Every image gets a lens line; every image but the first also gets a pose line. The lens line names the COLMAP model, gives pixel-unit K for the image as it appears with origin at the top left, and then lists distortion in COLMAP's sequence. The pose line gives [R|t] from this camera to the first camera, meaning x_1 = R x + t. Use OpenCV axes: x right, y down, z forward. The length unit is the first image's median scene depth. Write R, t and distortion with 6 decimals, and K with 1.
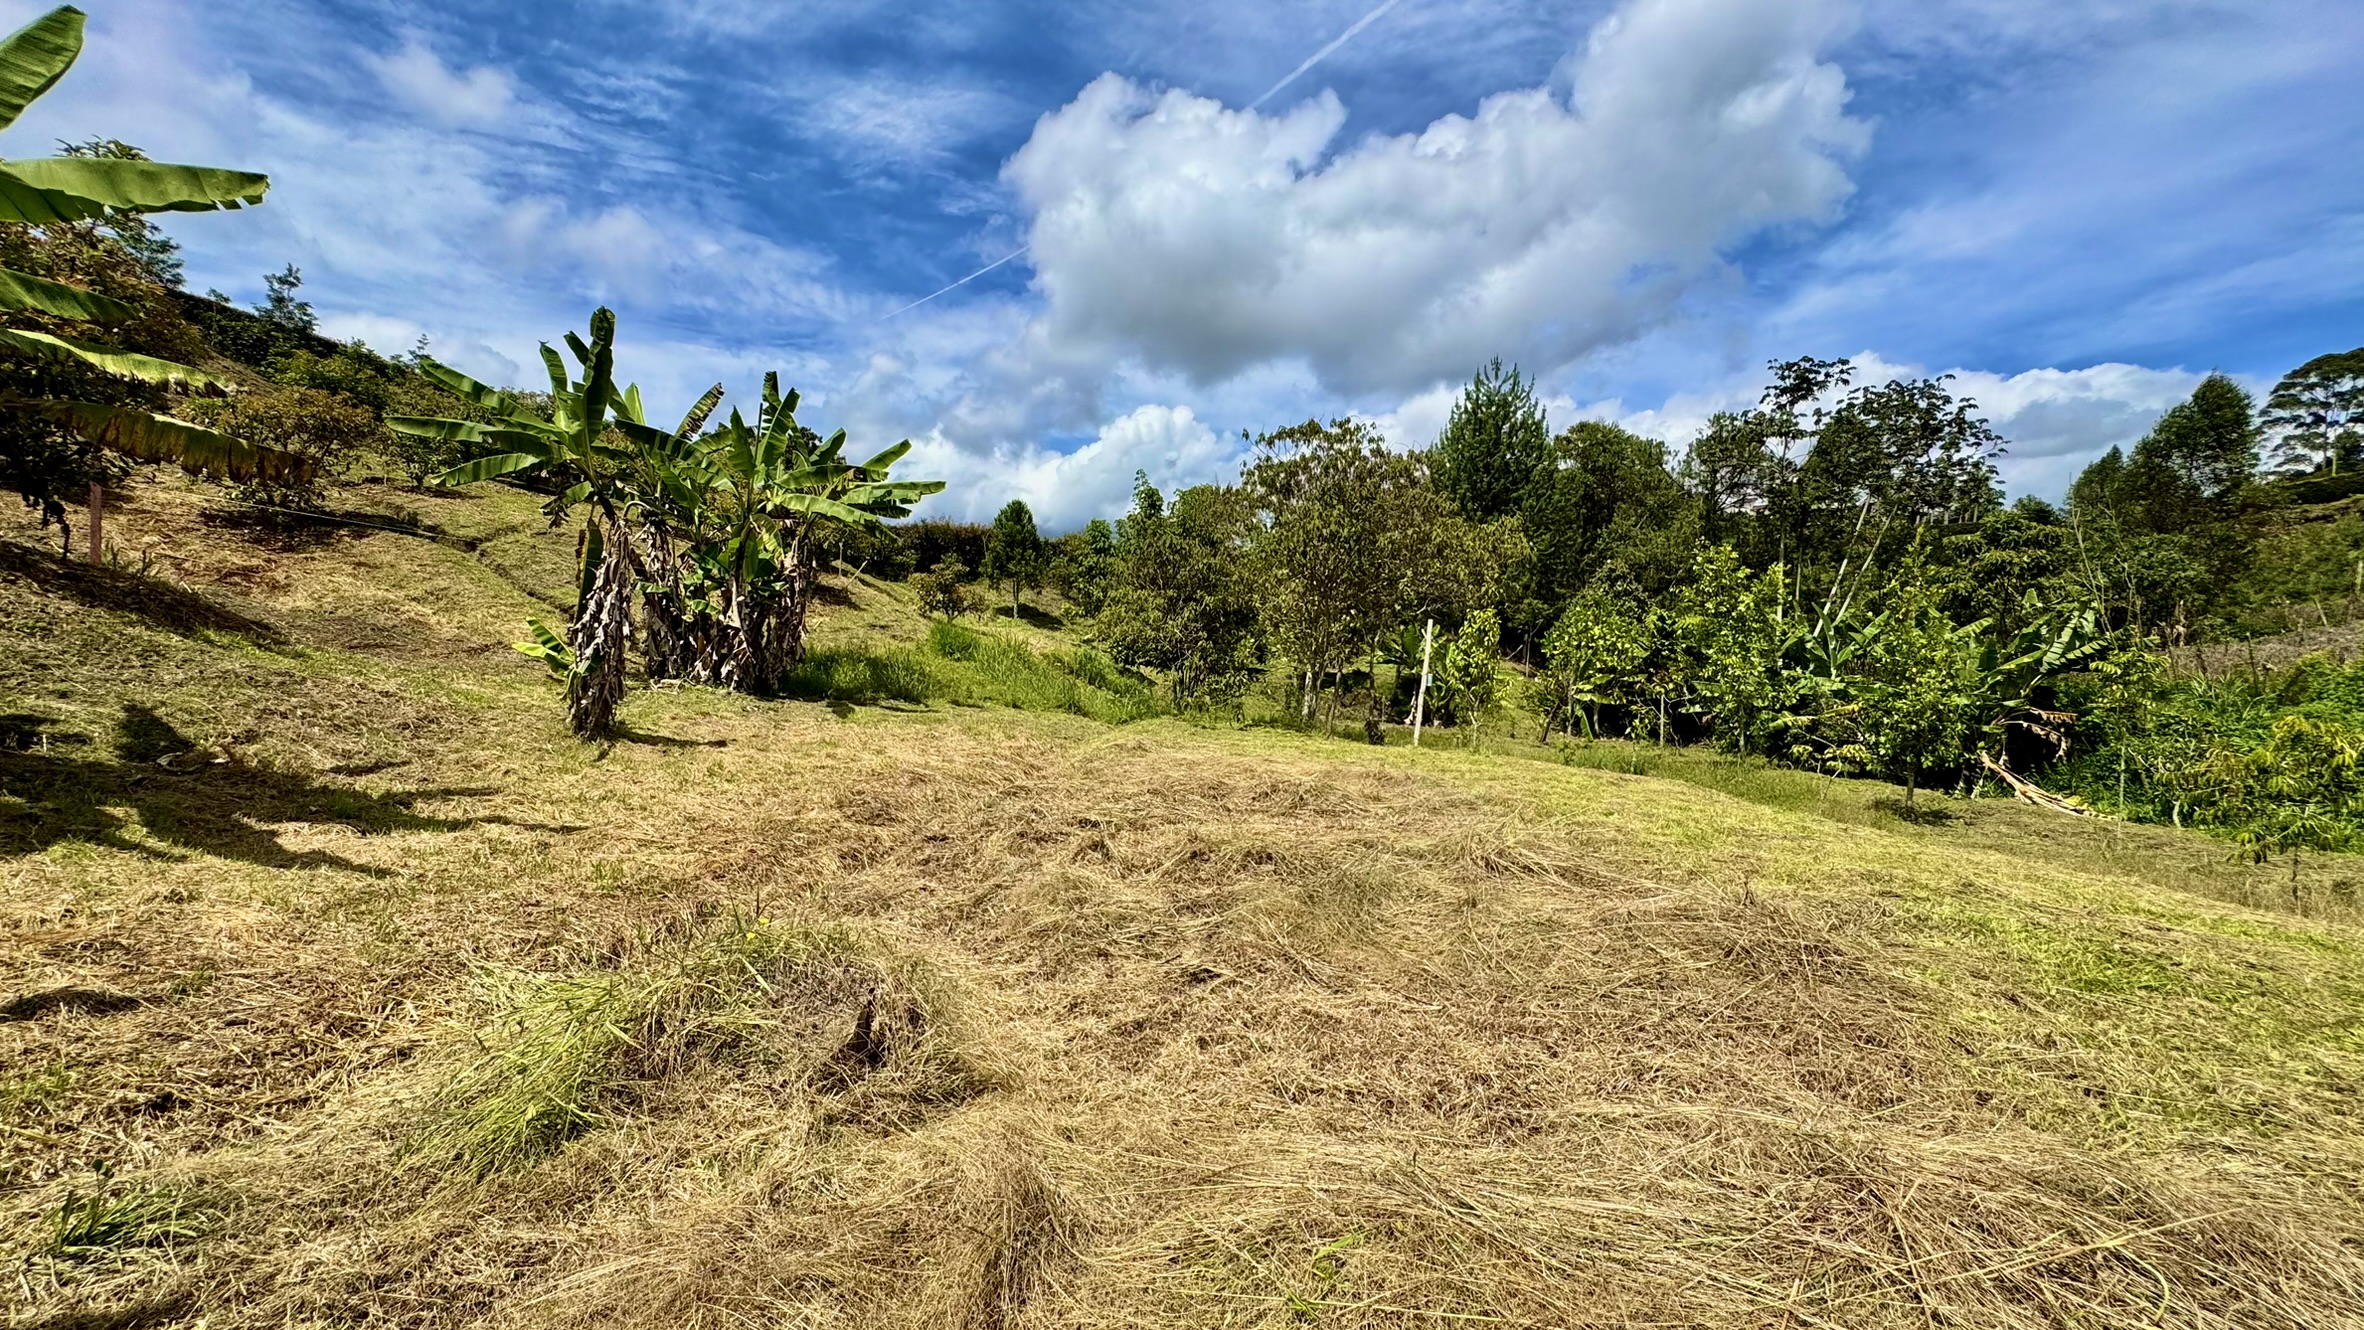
lens RADIAL K [[946.6, 0, 1179.8], [0, 946.6, 665.5], [0, 0, 1]] dist [-0.002391, 0.000774]
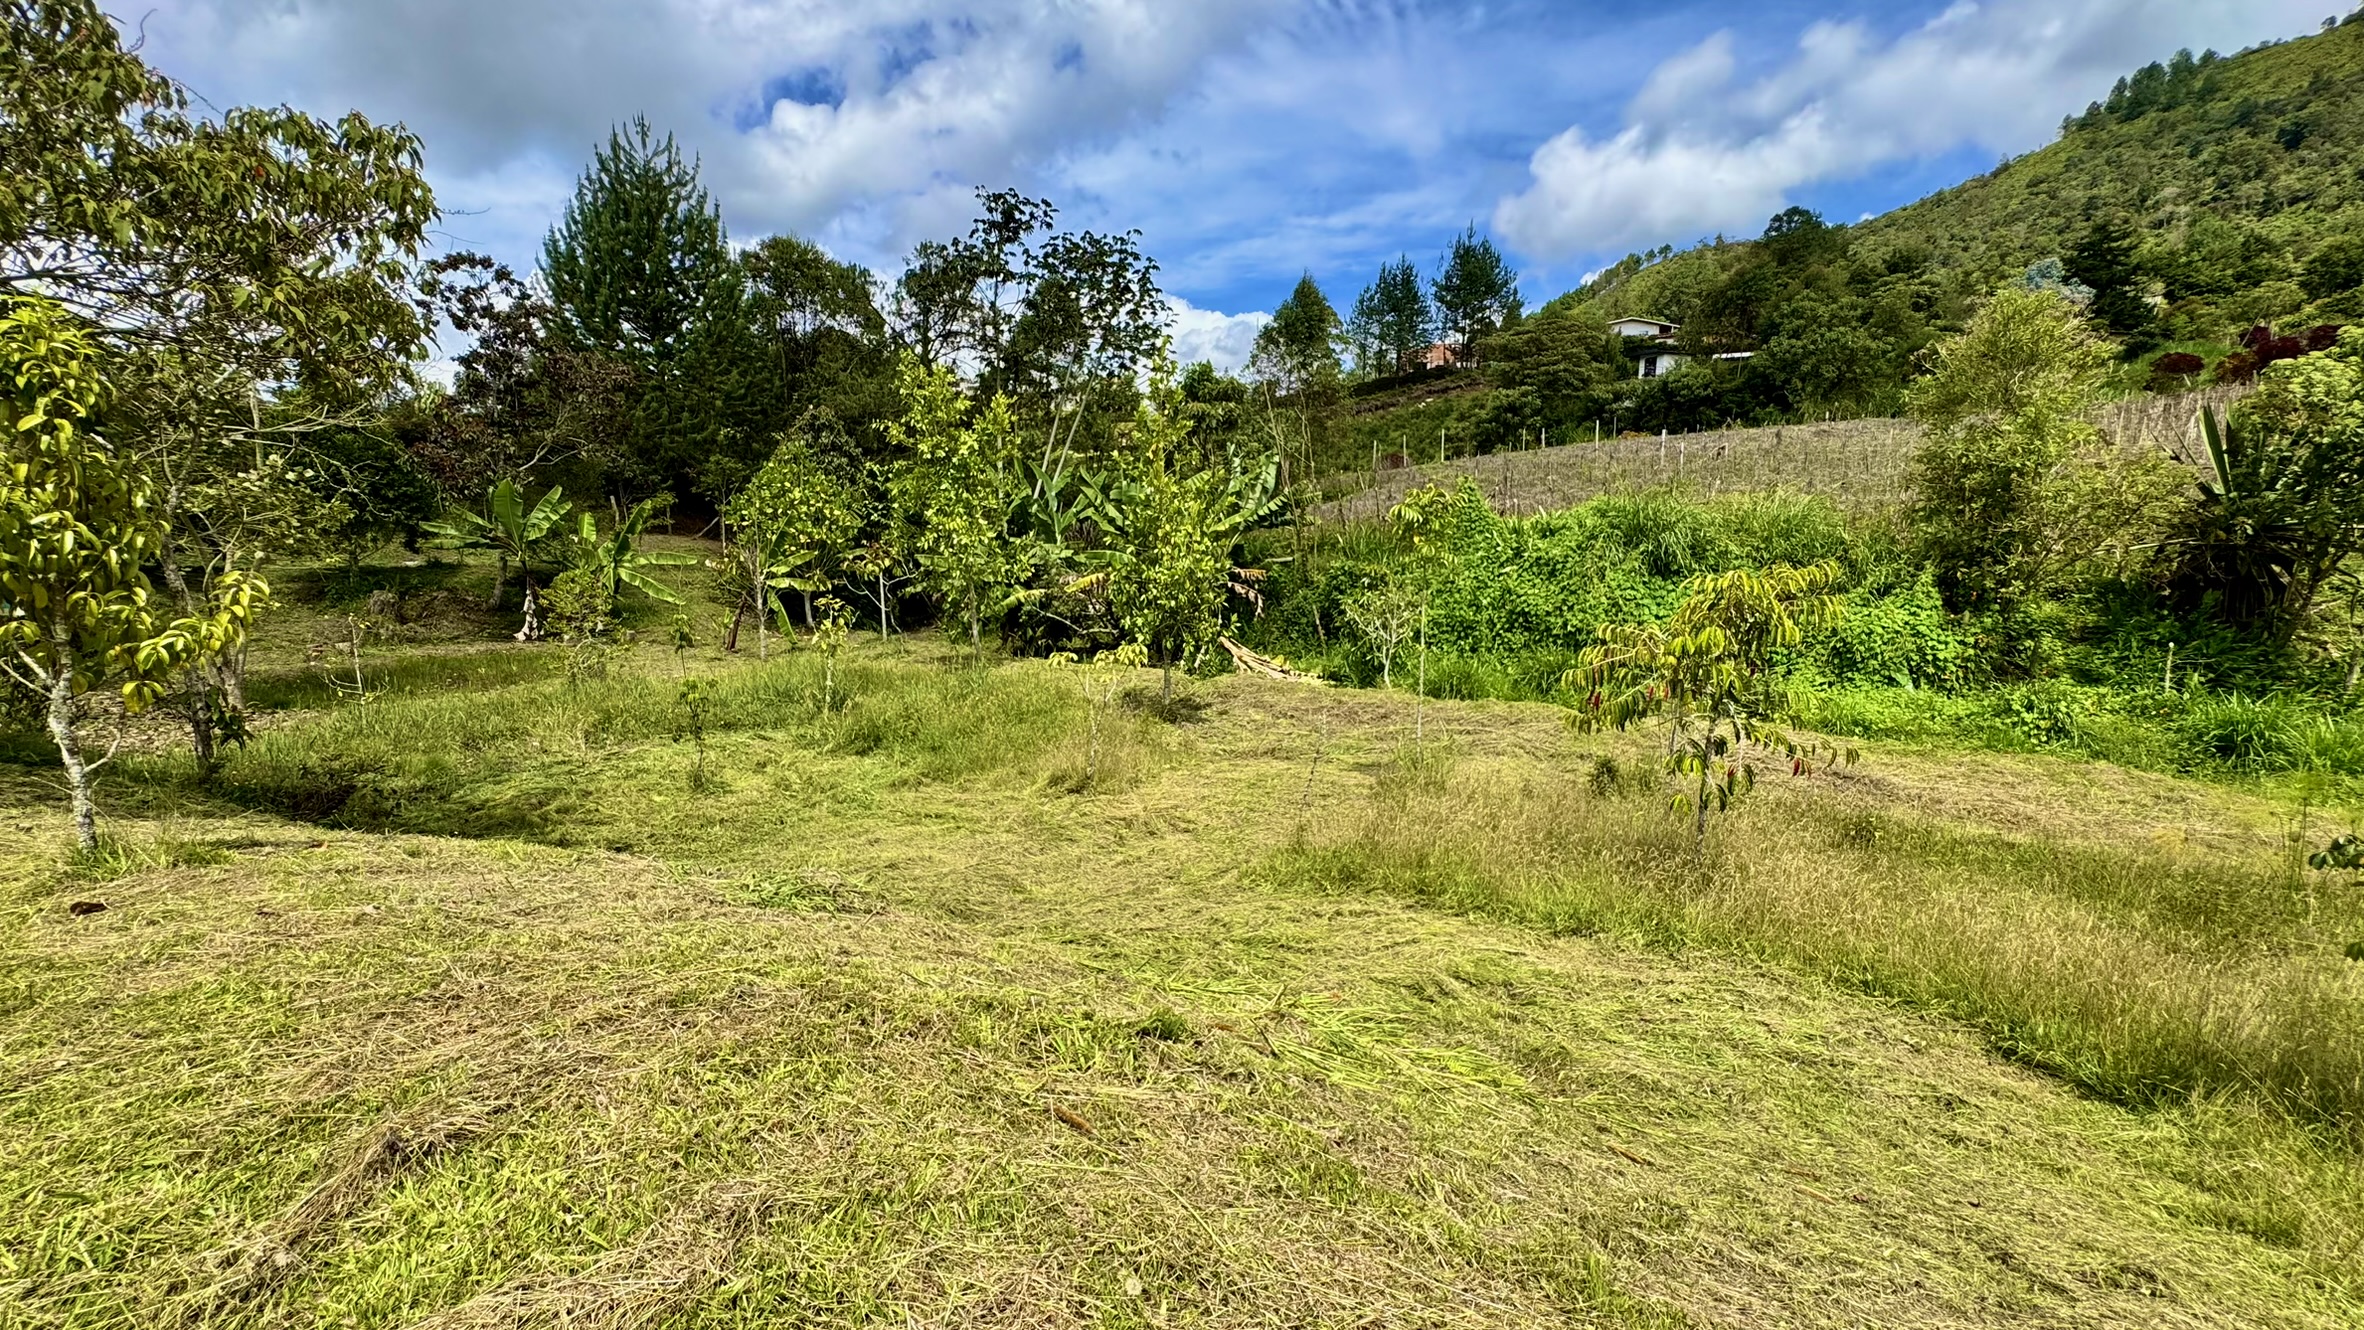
lens RADIAL K [[946.6, 0, 1182.2], [0, 946.6, 659.6], [0, 0, 1]] dist [-0.002391, 0.000774]
pose [[0.728854, -0.118854, 0.674274, 0.144674], [0.037391, 0.990258, 0.134134, 0.004787], [-0.683648, -0.072553, 0.726197, 0.239983]]
